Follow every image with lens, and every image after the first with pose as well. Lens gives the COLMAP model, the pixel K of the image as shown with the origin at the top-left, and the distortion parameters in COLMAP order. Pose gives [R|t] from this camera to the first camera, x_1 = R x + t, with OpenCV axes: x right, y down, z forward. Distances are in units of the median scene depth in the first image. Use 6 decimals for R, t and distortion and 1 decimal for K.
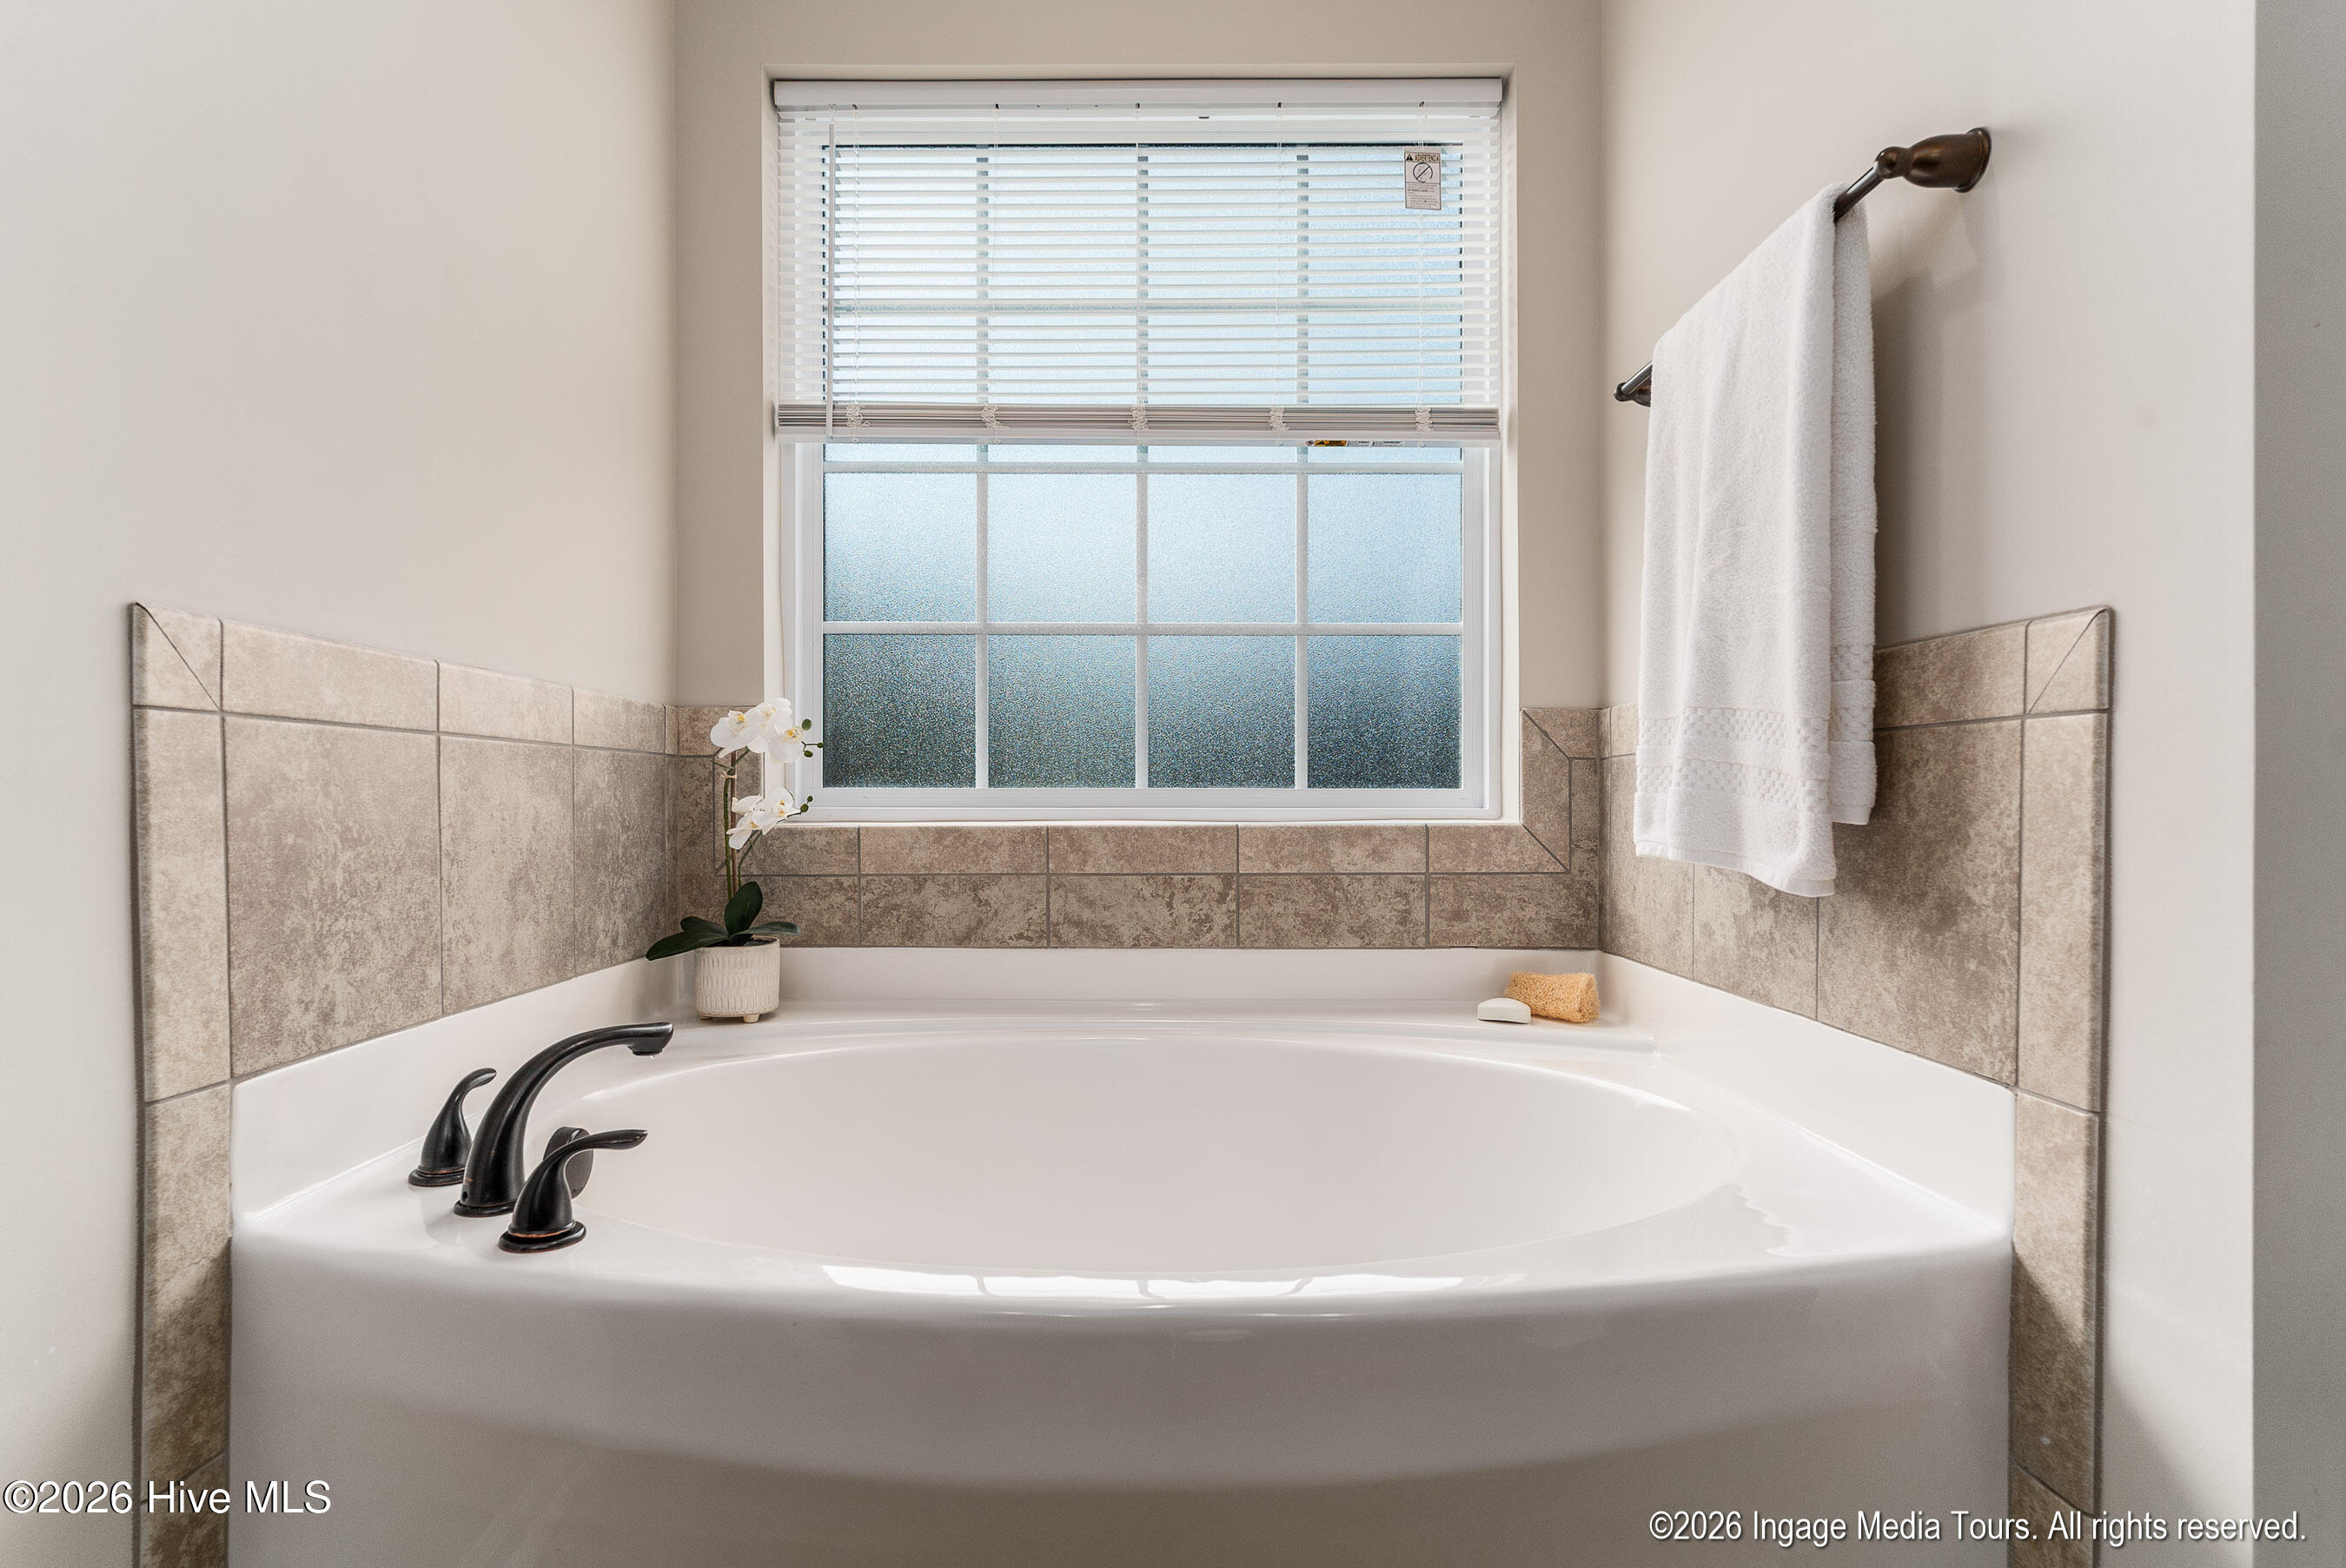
lens RADIAL K [[1218.3, 0, 1165.7], [0, 1218.3, 801.8], [0, 0, 1]] dist [-0.004342, 0.002040]
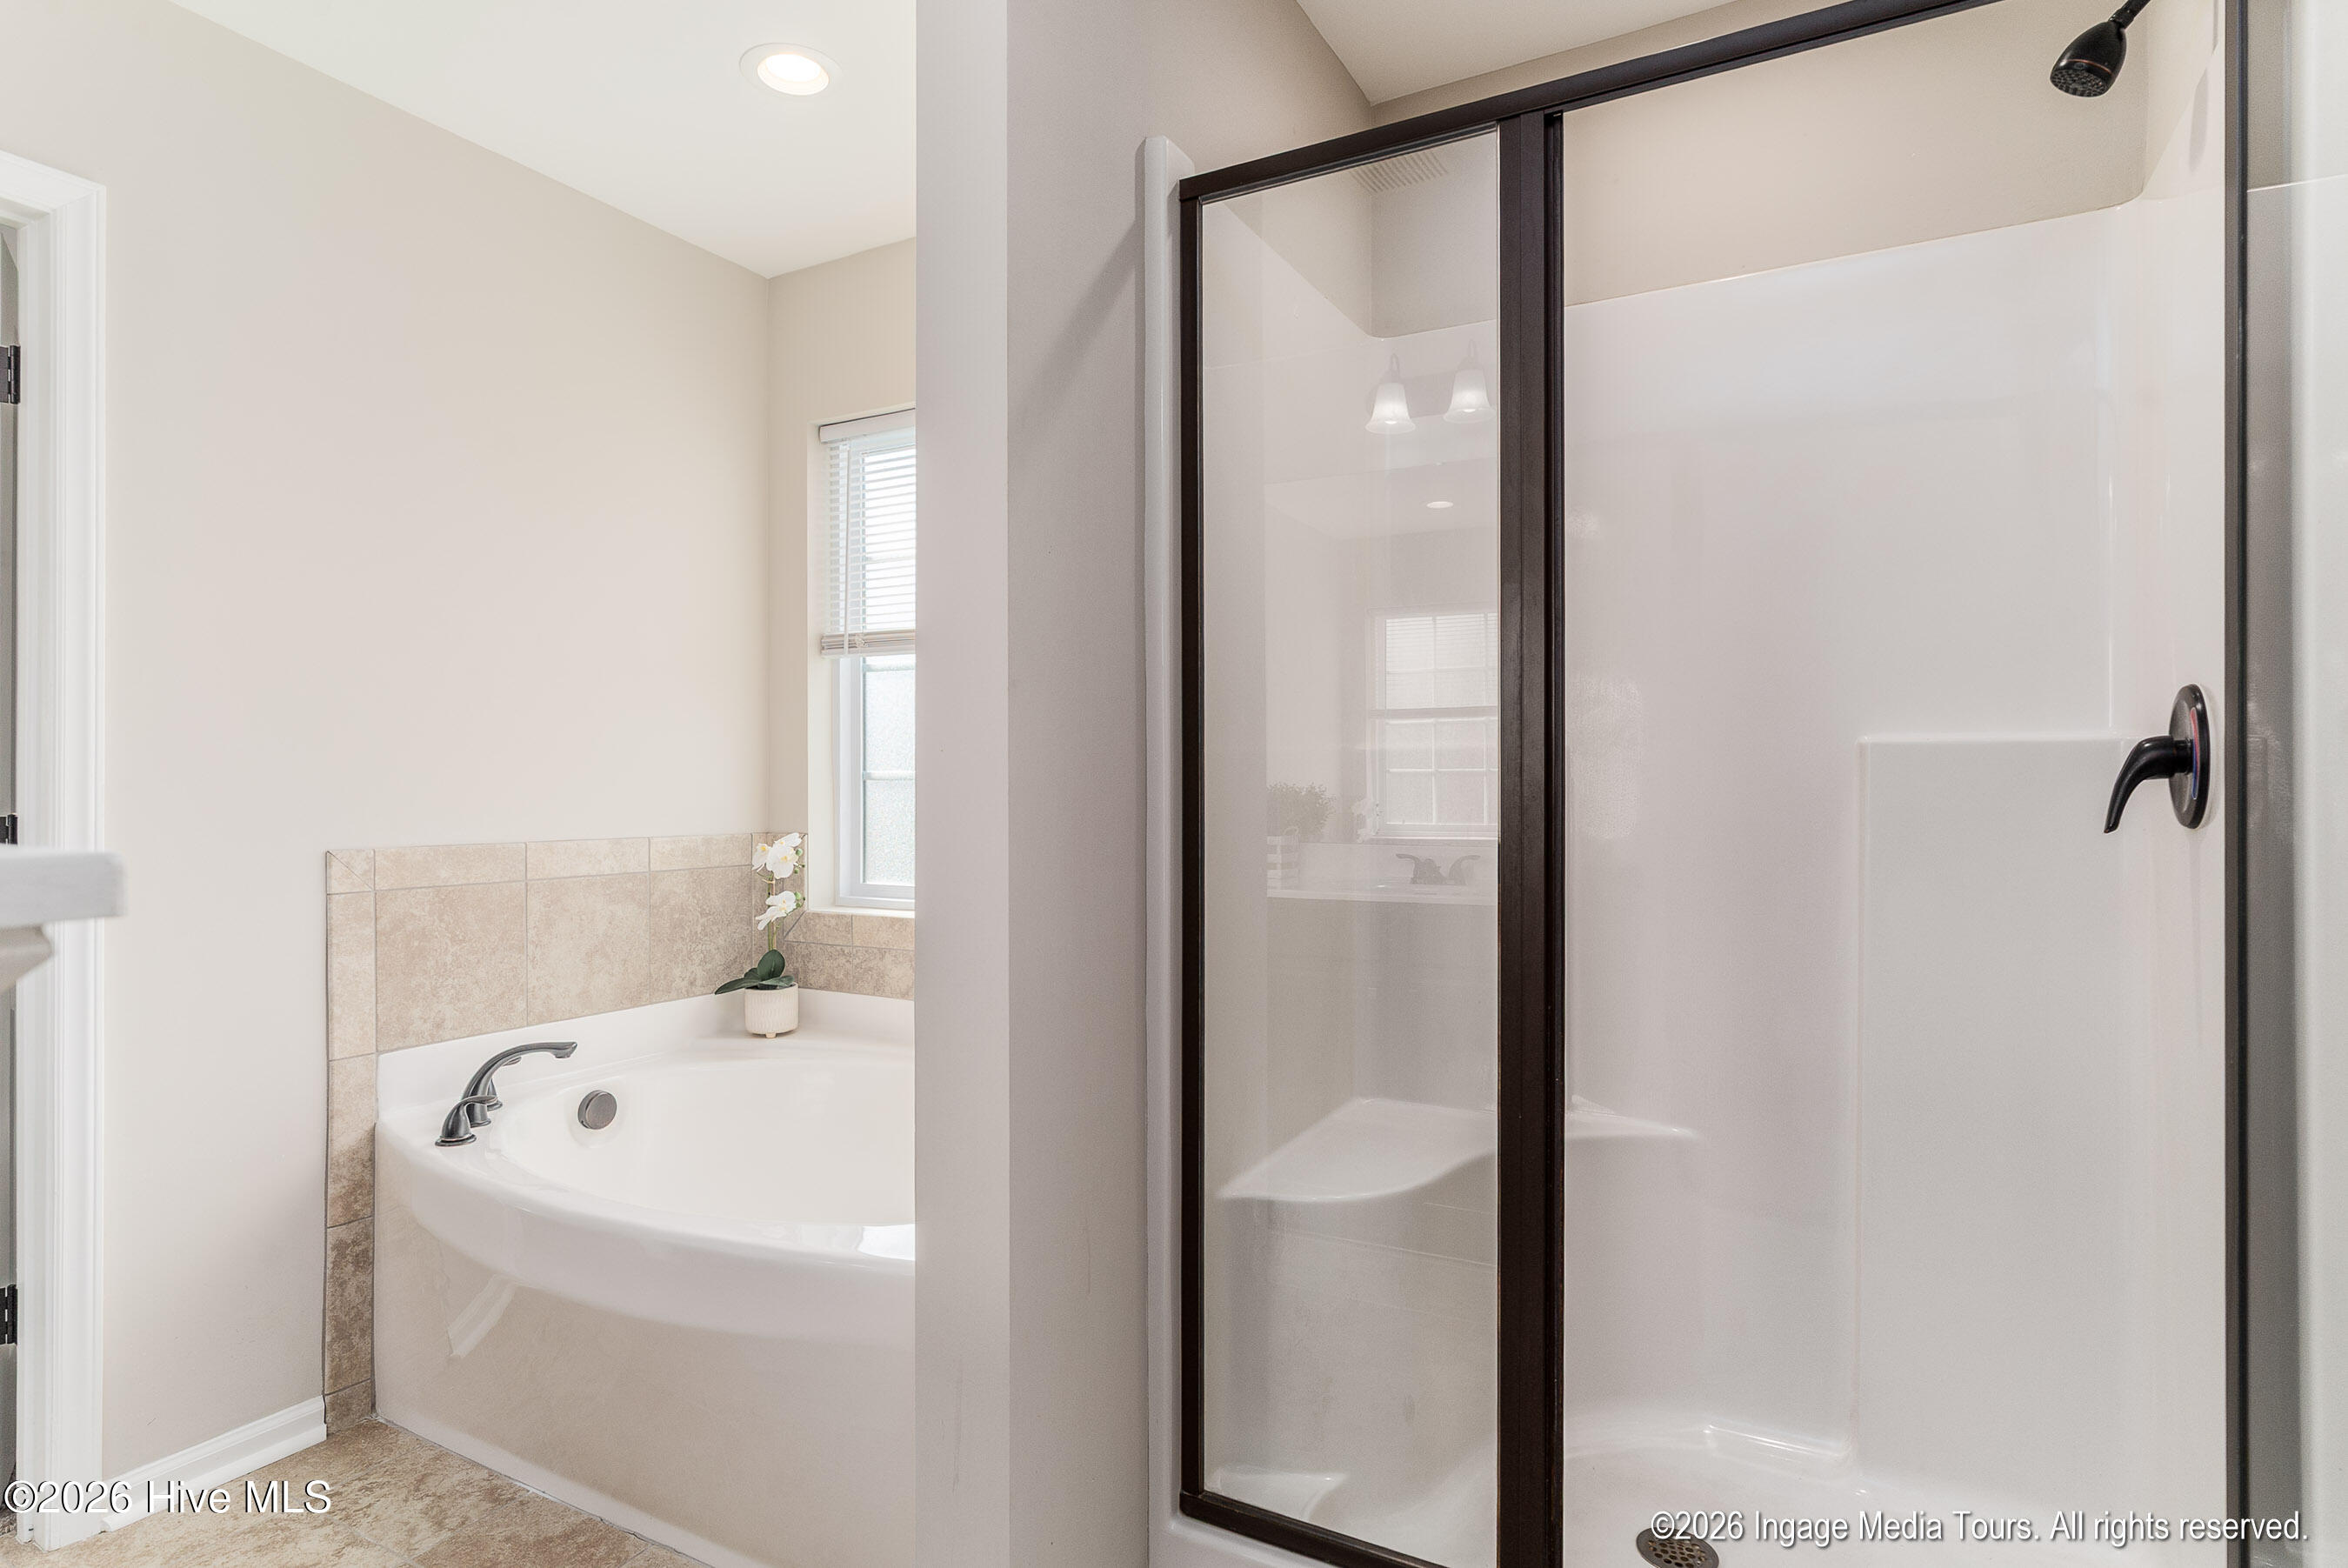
lens RADIAL K [[1219.5, 0, 1165.0], [0, 1219.5, 788.7], [0, 0, 1]] dist [-0.004342, 0.002040]
pose [[0.881175, -0.000645, -0.472790, 1.411376], [-0.002106, 0.999984, -0.005291, -0.224548], [0.472786, 0.005658, 0.881159, -0.271577]]
